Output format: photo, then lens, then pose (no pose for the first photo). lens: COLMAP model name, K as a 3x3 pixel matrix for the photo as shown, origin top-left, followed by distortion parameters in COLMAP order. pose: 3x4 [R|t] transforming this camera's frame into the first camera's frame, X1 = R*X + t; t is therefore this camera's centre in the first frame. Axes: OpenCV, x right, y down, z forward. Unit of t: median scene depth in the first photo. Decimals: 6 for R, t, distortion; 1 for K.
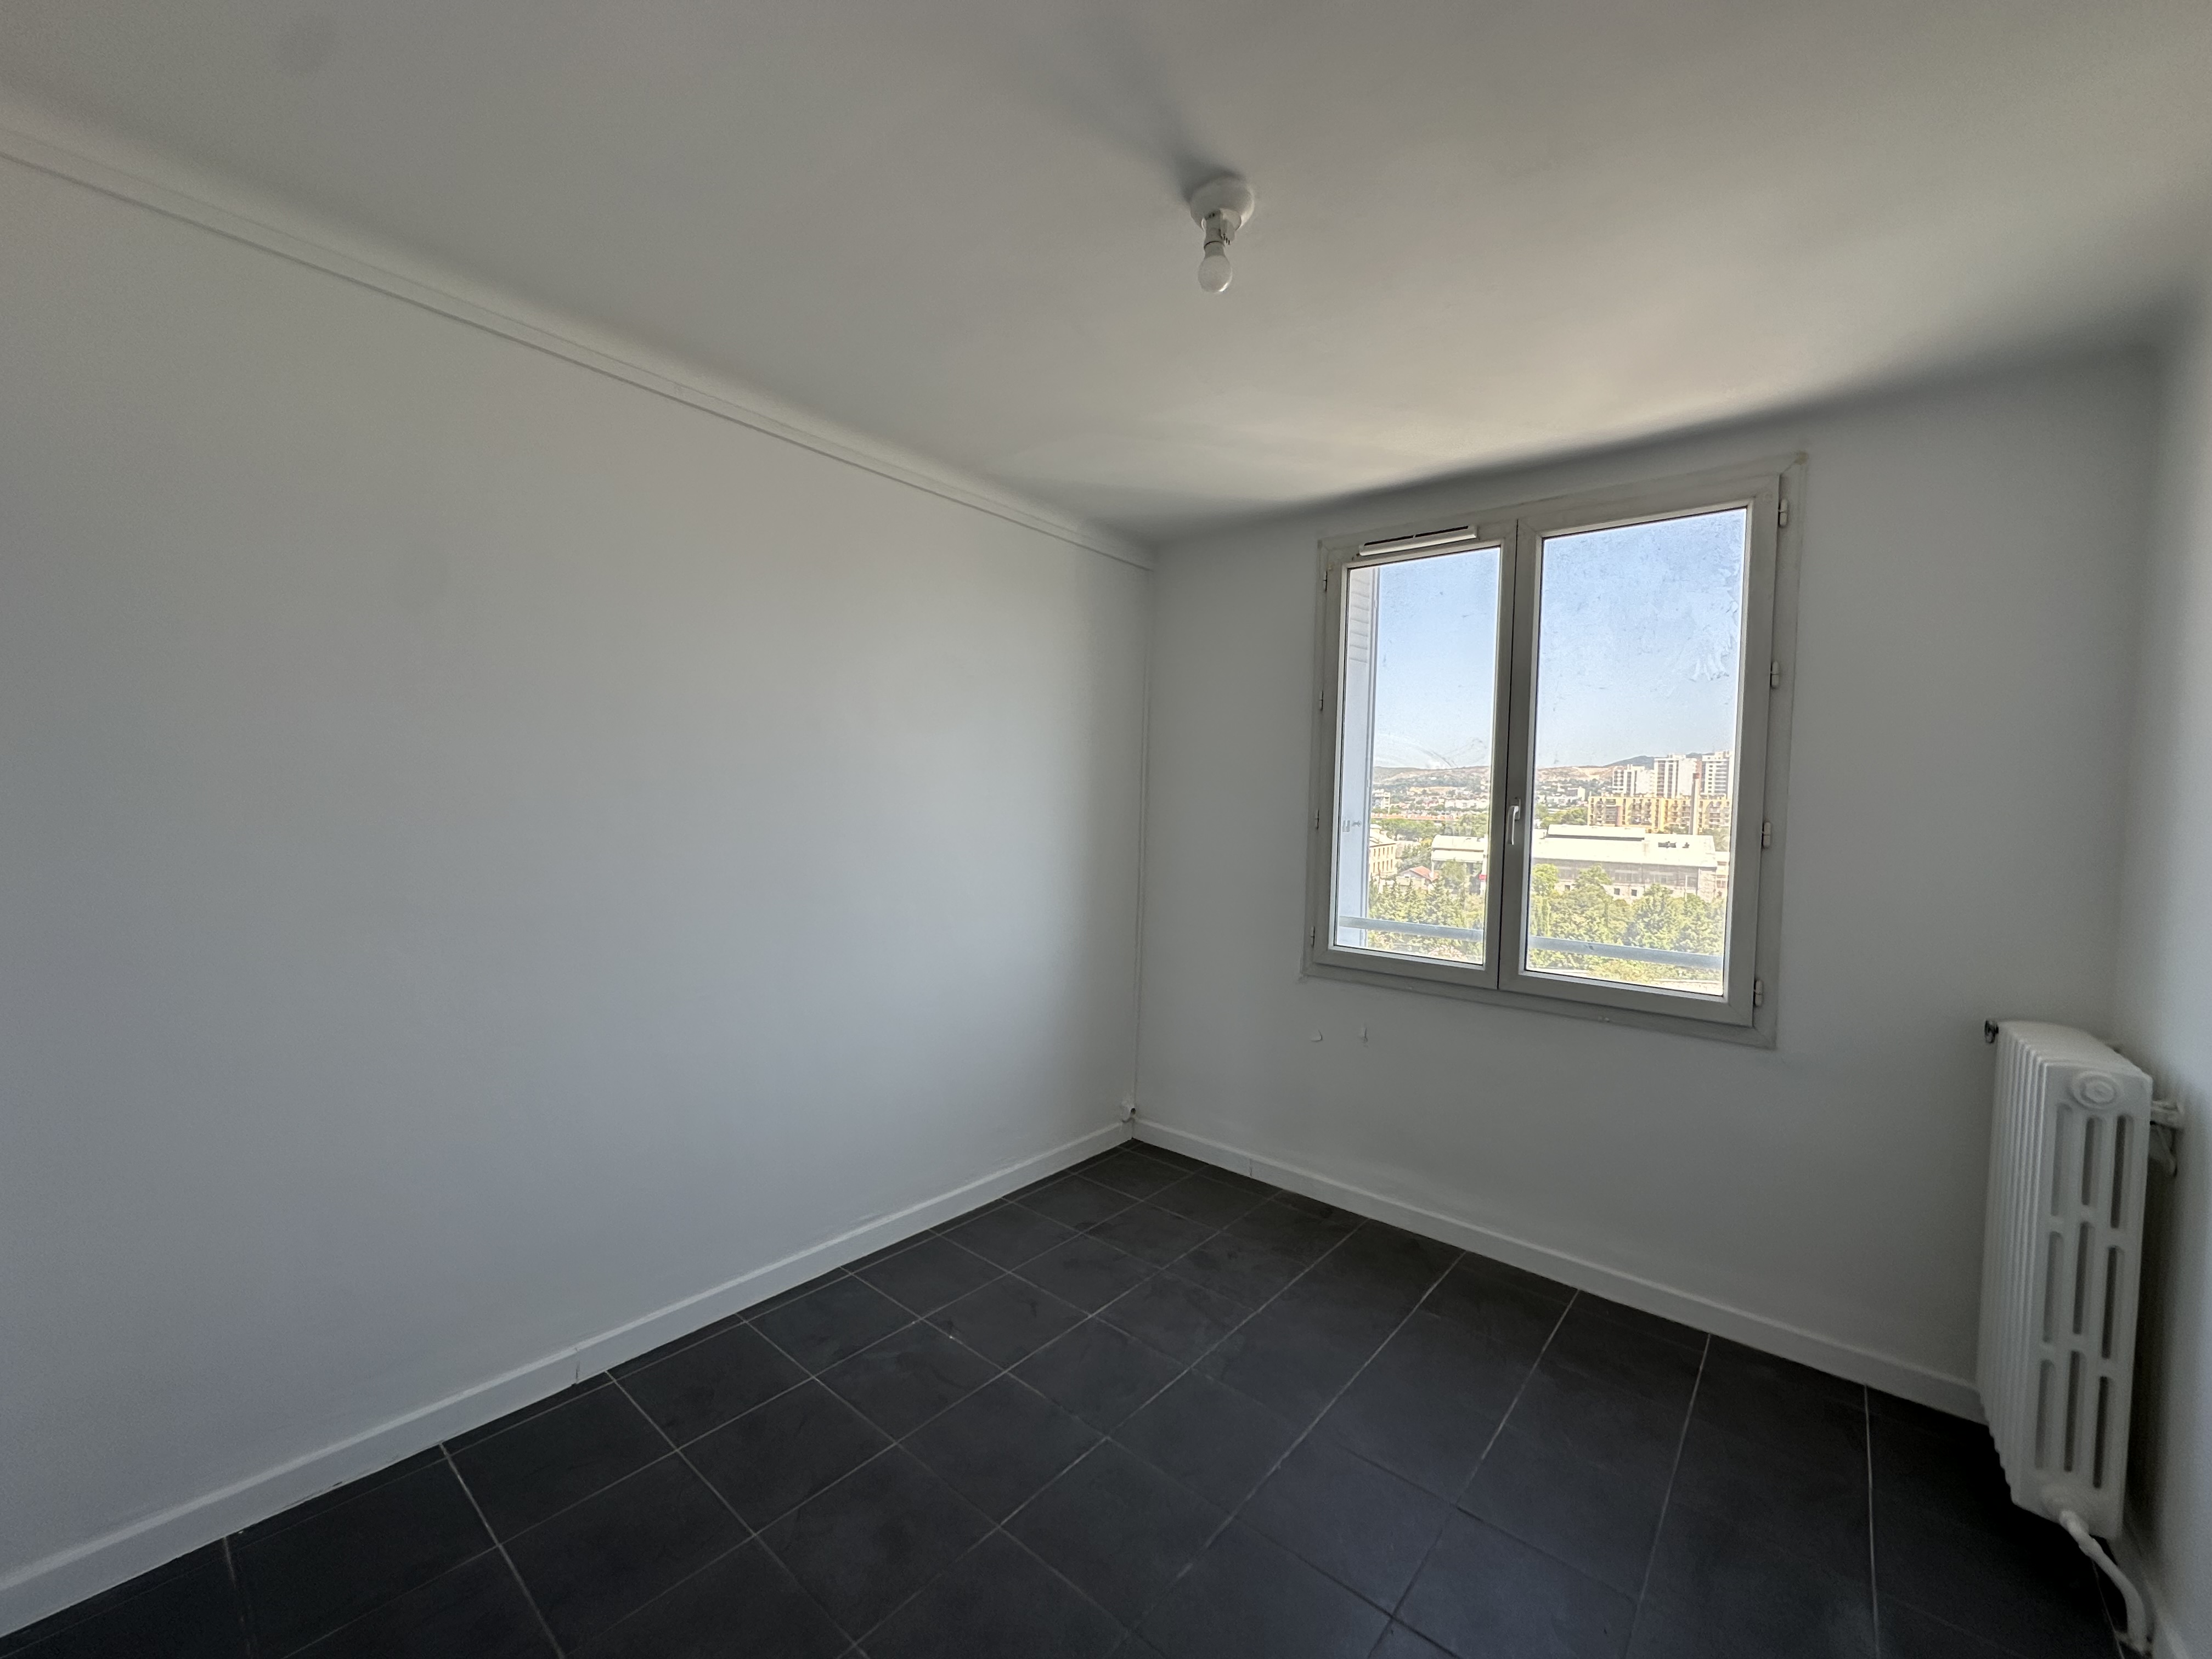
lens RADIAL K [[880.9, 0, 1106.0], [0, 880.9, 829.5], [0, 0, 1]] dist [-0.001819, -0.000321]
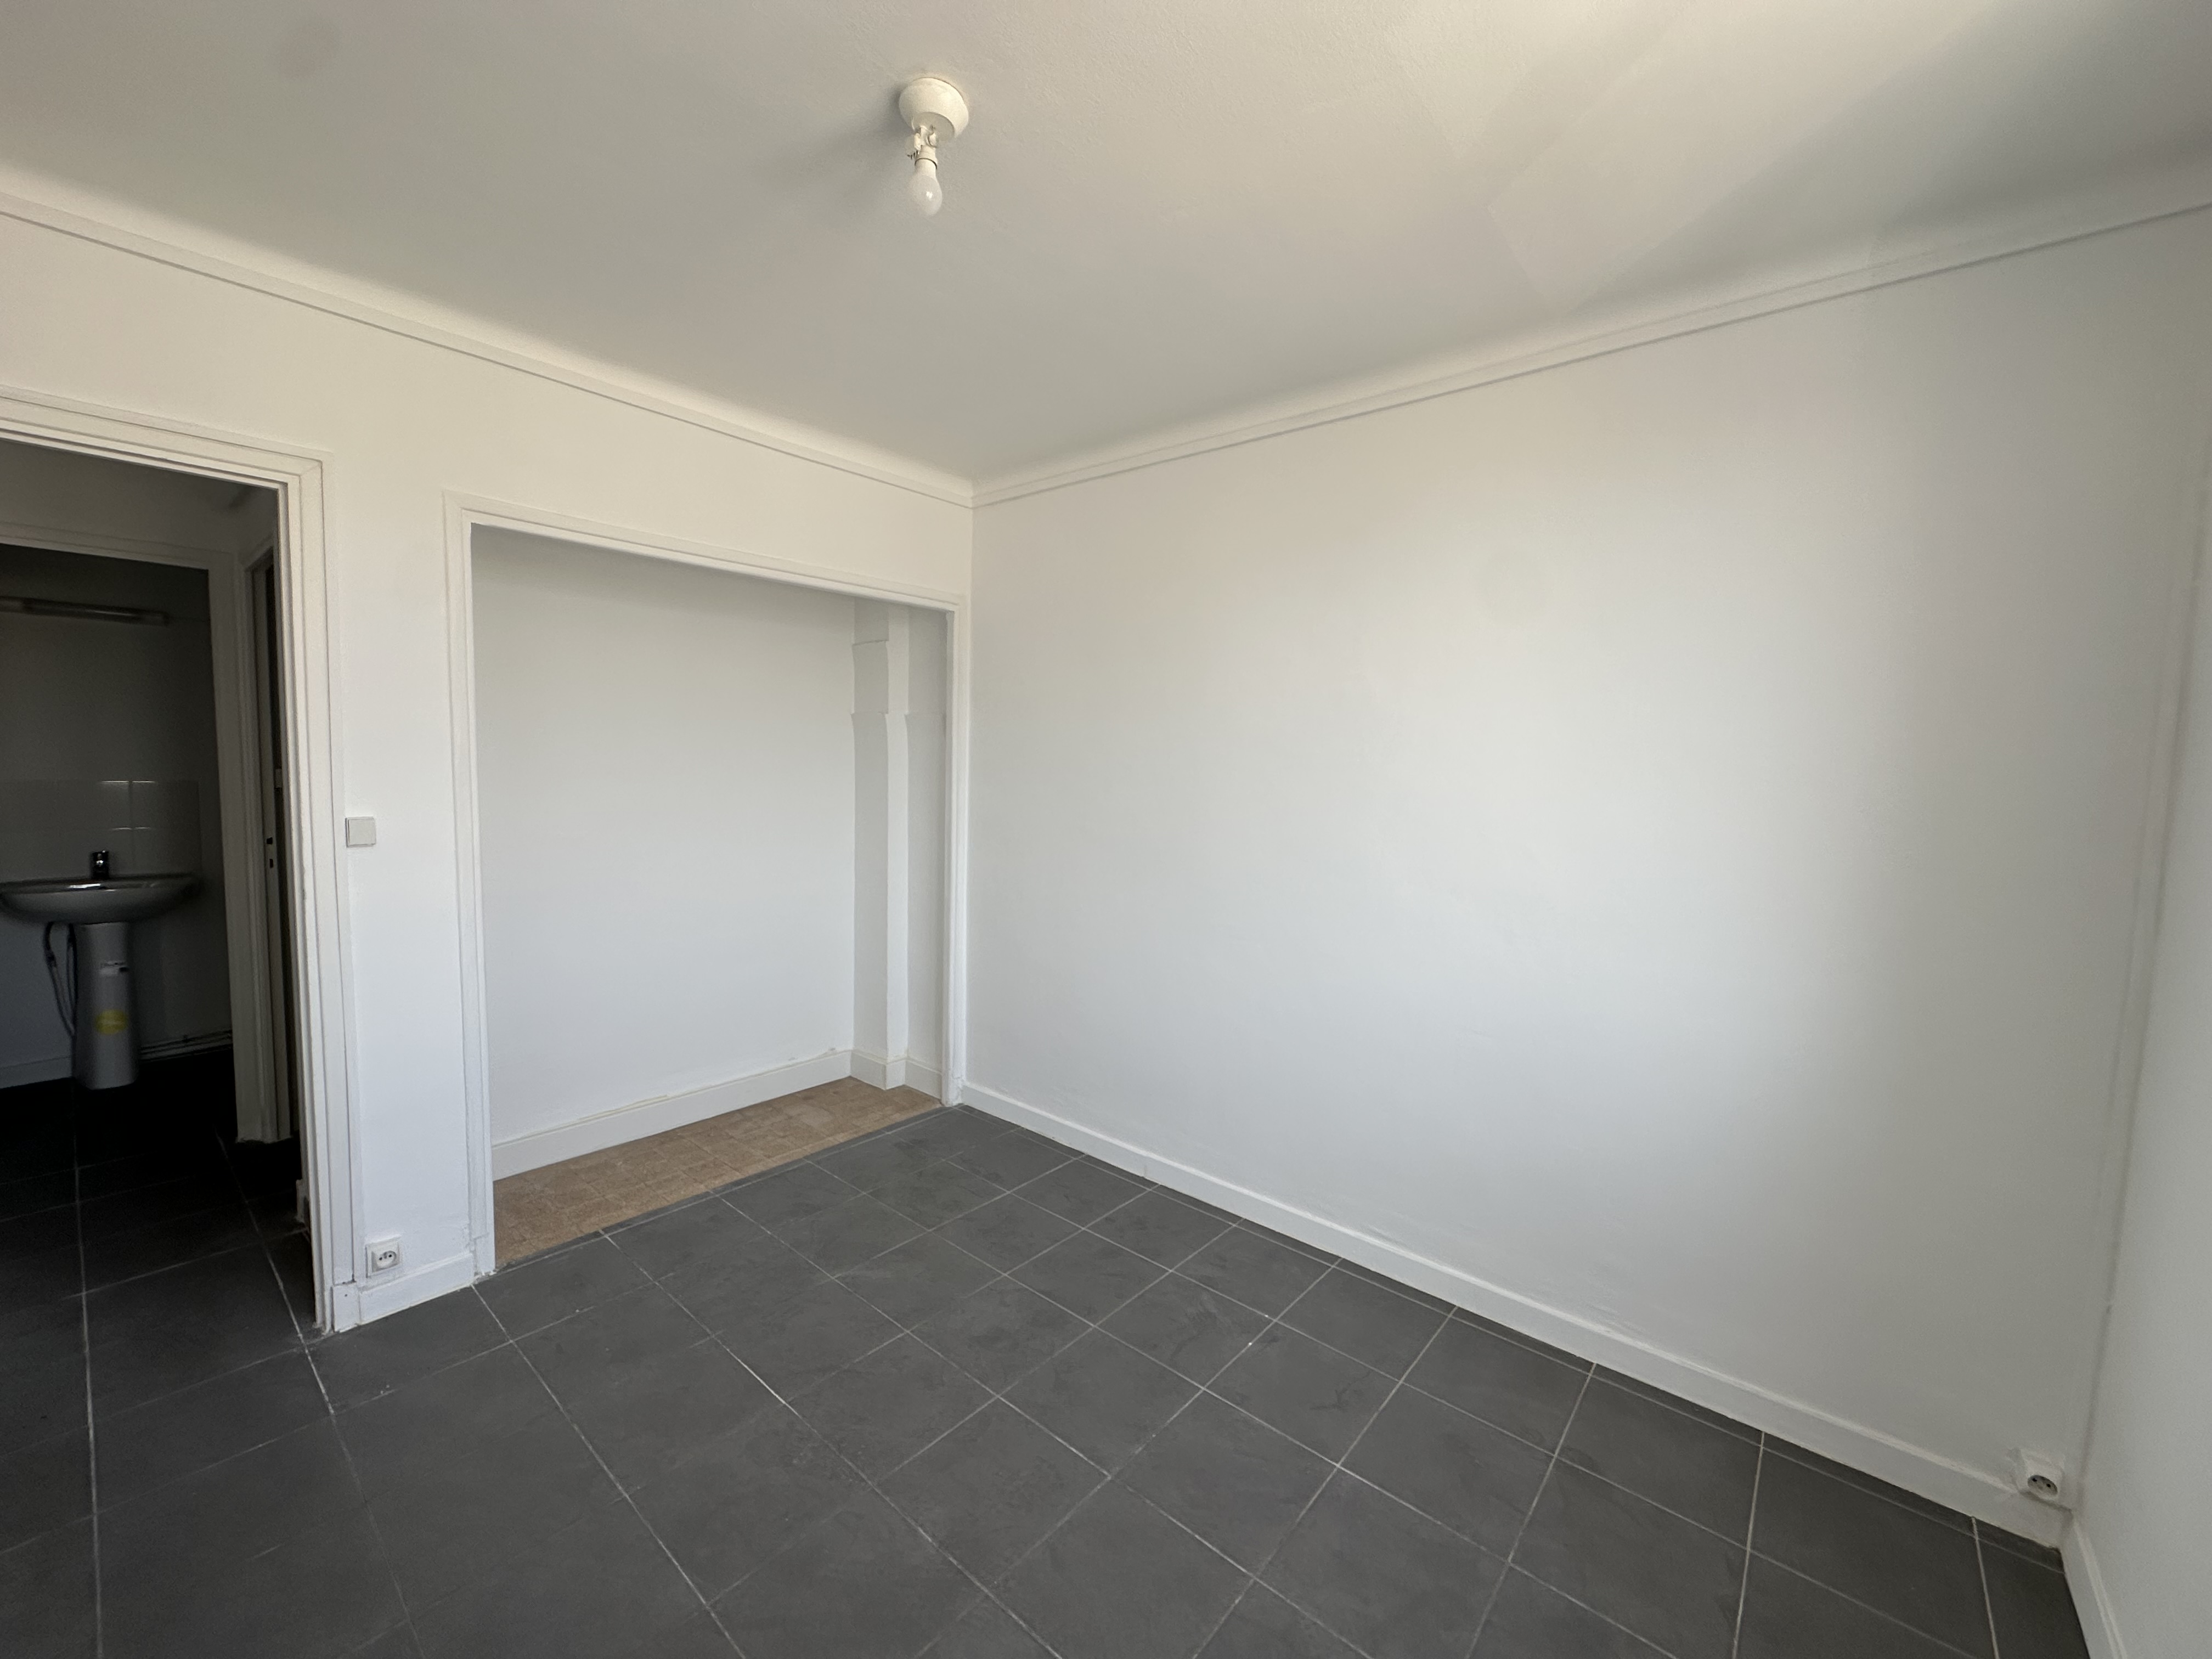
lens RADIAL K [[880.9, 0, 1106.0], [0, 880.9, 829.5], [0, 0, 1]] dist [-0.001819, -0.000321]
pose [[0.005536, 0.048441, -0.998811, 0.530602], [-0.064840, 0.996742, 0.047981, 0.001896], [0.997880, 0.064497, 0.008659, 0.591595]]
